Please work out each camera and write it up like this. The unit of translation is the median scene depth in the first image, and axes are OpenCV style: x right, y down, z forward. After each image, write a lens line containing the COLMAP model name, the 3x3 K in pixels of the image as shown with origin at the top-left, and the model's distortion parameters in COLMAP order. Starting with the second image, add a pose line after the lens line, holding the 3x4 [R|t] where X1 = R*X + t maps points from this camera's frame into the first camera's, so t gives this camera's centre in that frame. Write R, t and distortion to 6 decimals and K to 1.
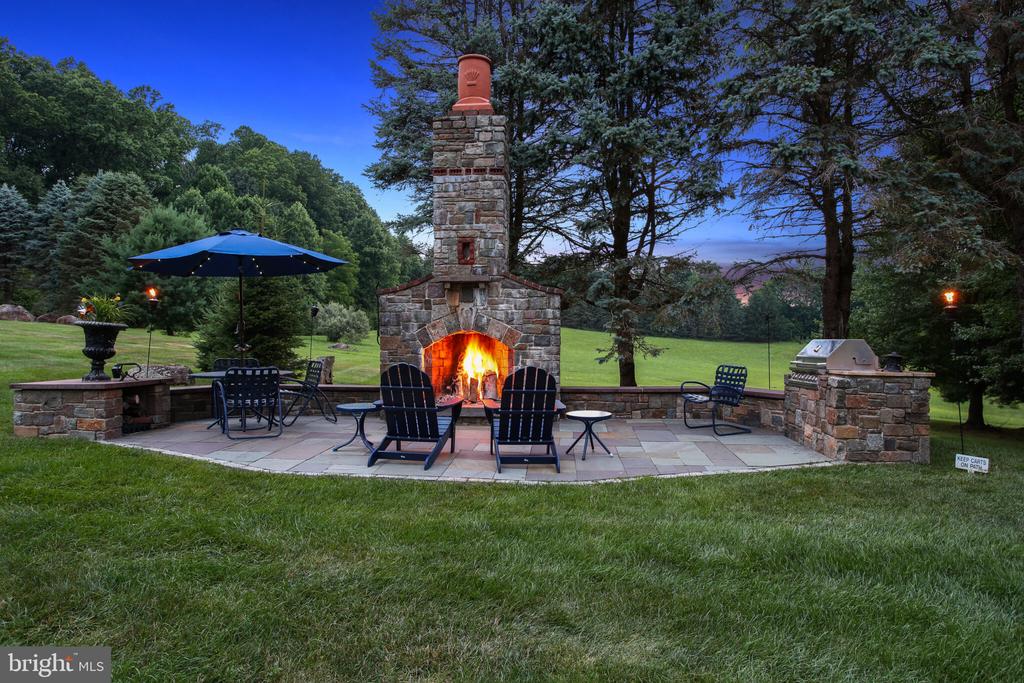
lens RADIAL K [[627.4, 0, 512.0], [0, 627.4, 341.5], [0, 0, 1]] dist [-0.004251, -0.001846]
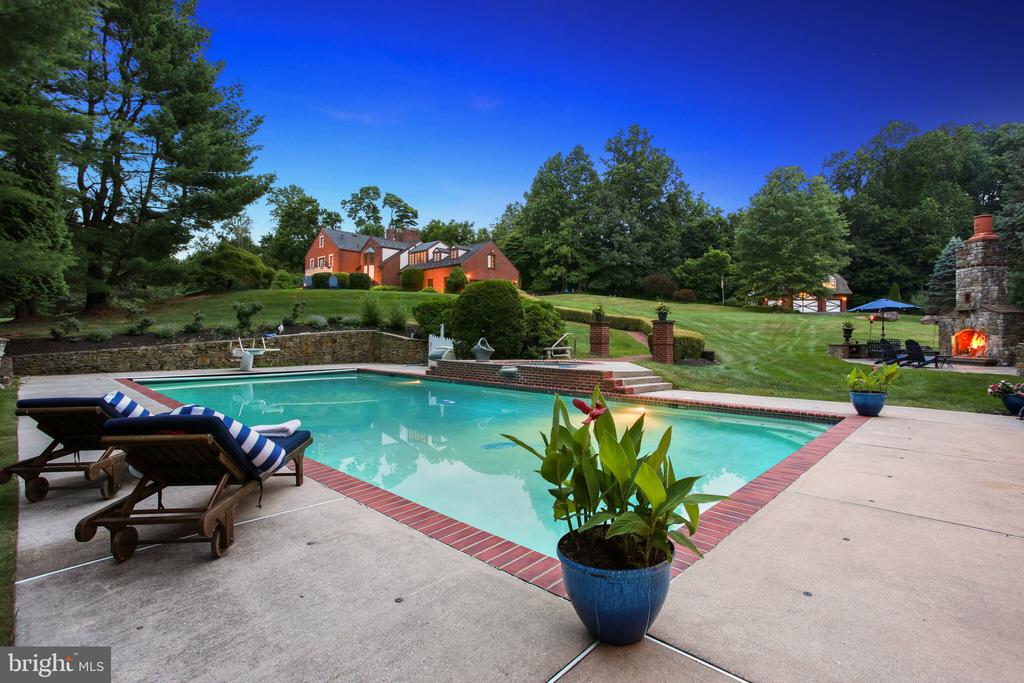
lens RADIAL K [[509.2, 0, 512.0], [0, 509.2, 341.5], [0, 0, 1]] dist [-0.001448, -0.000133]
pose [[0.061792, 0.022121, -0.997844, 1.880170], [-0.001244, 0.999755, 0.022087, -0.011052], [0.998088, -0.000124, 0.061804, -0.973788]]
